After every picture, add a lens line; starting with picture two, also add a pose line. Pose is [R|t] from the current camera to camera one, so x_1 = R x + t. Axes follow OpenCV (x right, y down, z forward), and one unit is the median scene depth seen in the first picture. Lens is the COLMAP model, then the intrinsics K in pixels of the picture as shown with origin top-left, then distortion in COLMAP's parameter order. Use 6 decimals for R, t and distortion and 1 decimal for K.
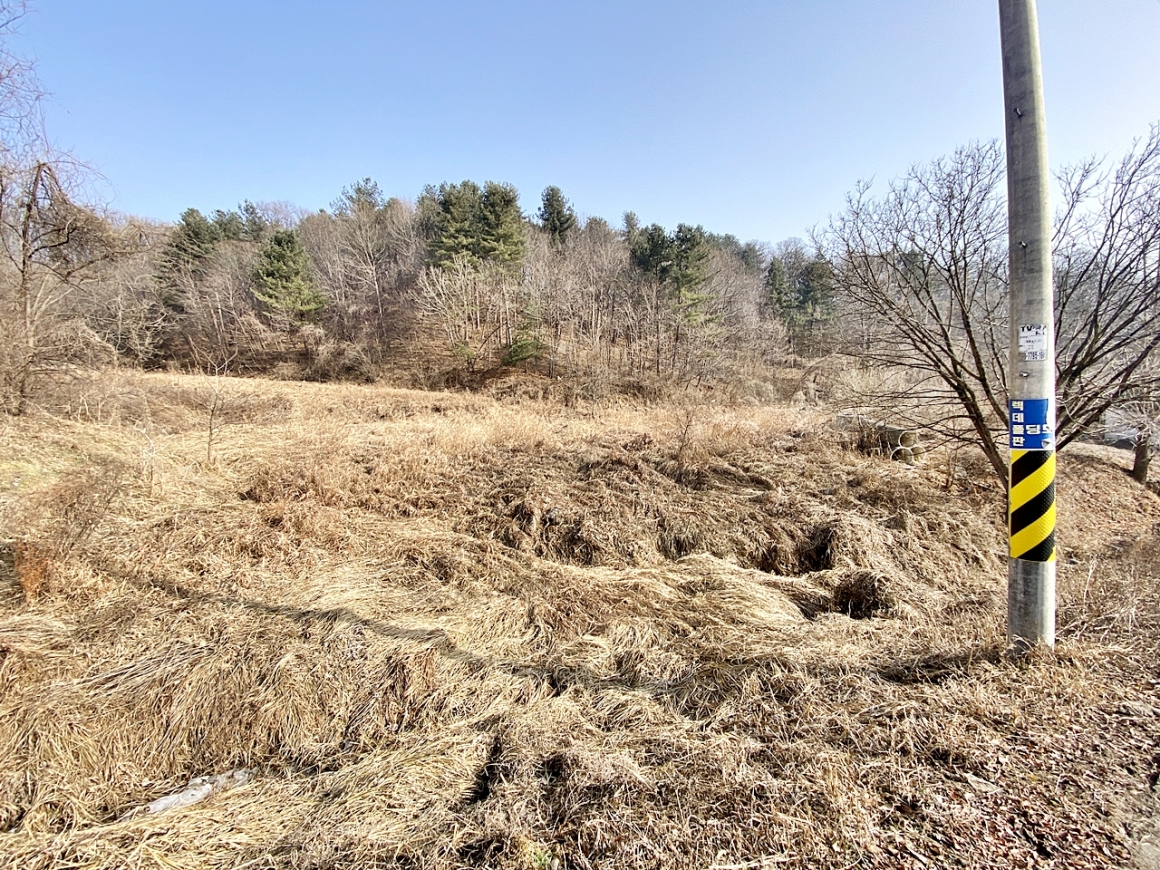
lens RADIAL K [[462.2, 0, 582.6], [0, 462.2, 434.9], [0, 0, 1]] dist [0.006719, -0.014933]
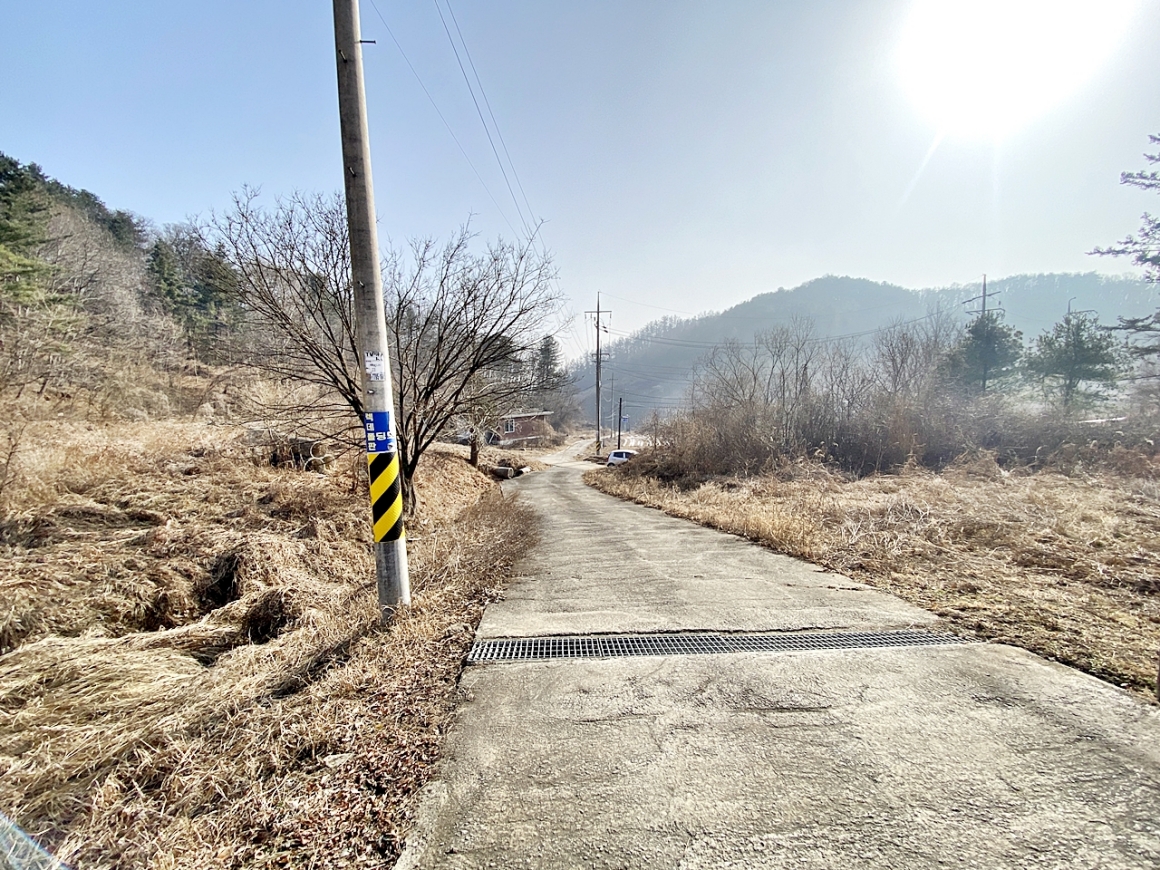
lens RADIAL K [[462.2, 0, 574.5], [0, 462.2, 438.4], [0, 0, 1]] dist [0.006719, -0.014933]
pose [[0.451289, -0.049268, 0.891017, 0.028415], [0.067938, 0.997474, 0.020745, 0.000870], [-0.889788, 0.051172, 0.453497, -0.010054]]
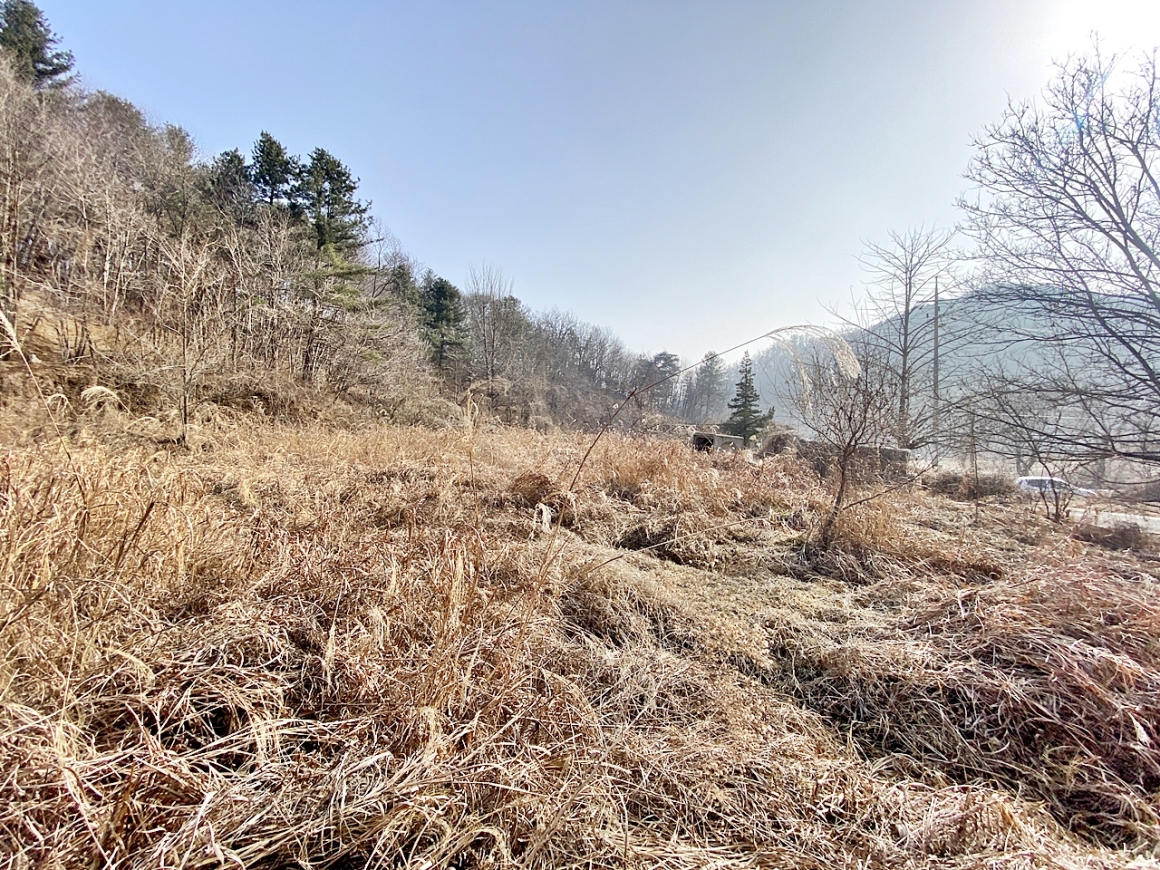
lens RADIAL K [[462.2, 0, 578.8], [0, 462.2, 438.4], [0, 0, 1]] dist [0.006719, -0.014933]
pose [[0.620990, 0.007583, 0.783782, -0.226193], [0.047621, 0.997741, -0.047383, -0.026695], [-0.782371, 0.066749, 0.619226, 1.235666]]
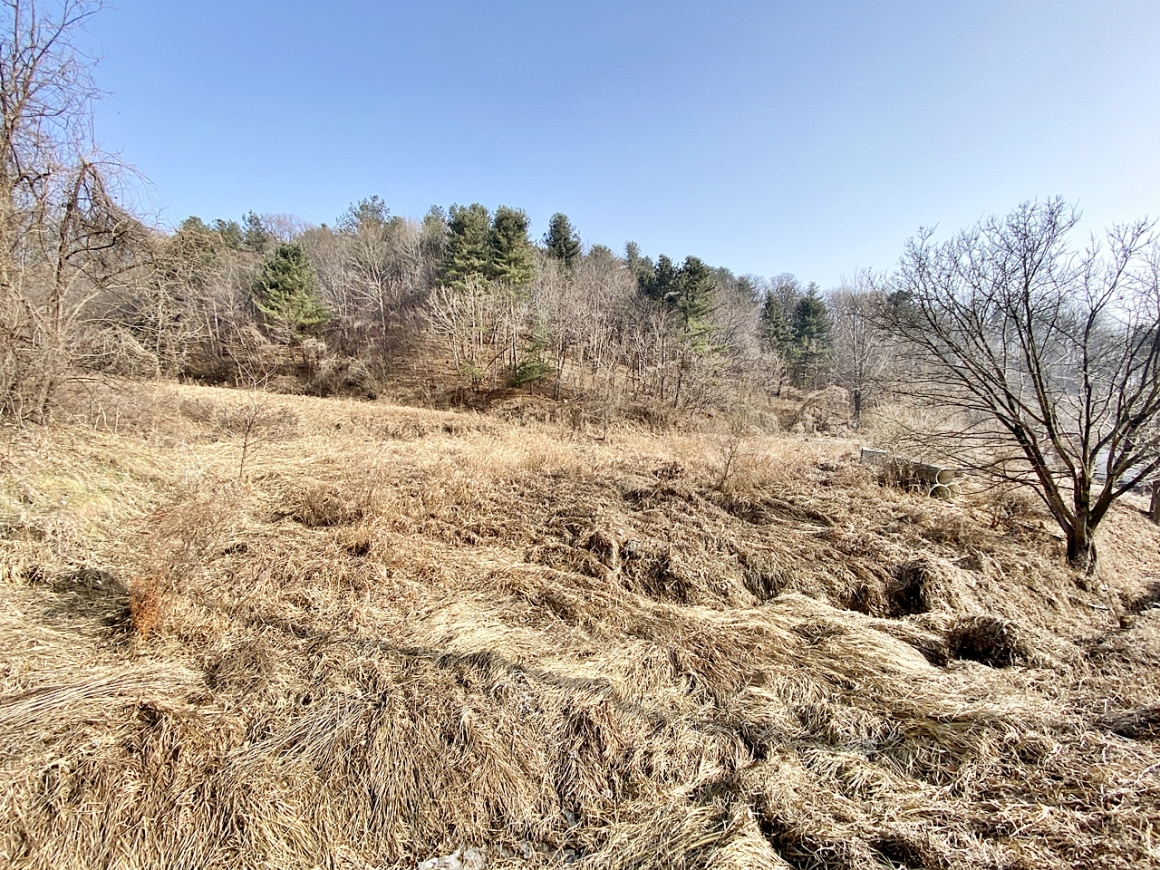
lens RADIAL K [[462.2, 0, 582.1], [0, 462.2, 435.5], [0, 0, 1]] dist [0.006719, -0.014933]
pose [[0.998795, 0.032675, 0.036612, -0.171934], [-0.030934, 0.998409, -0.047150, -0.011701], [-0.038094, 0.045960, 0.998217, 0.016809]]
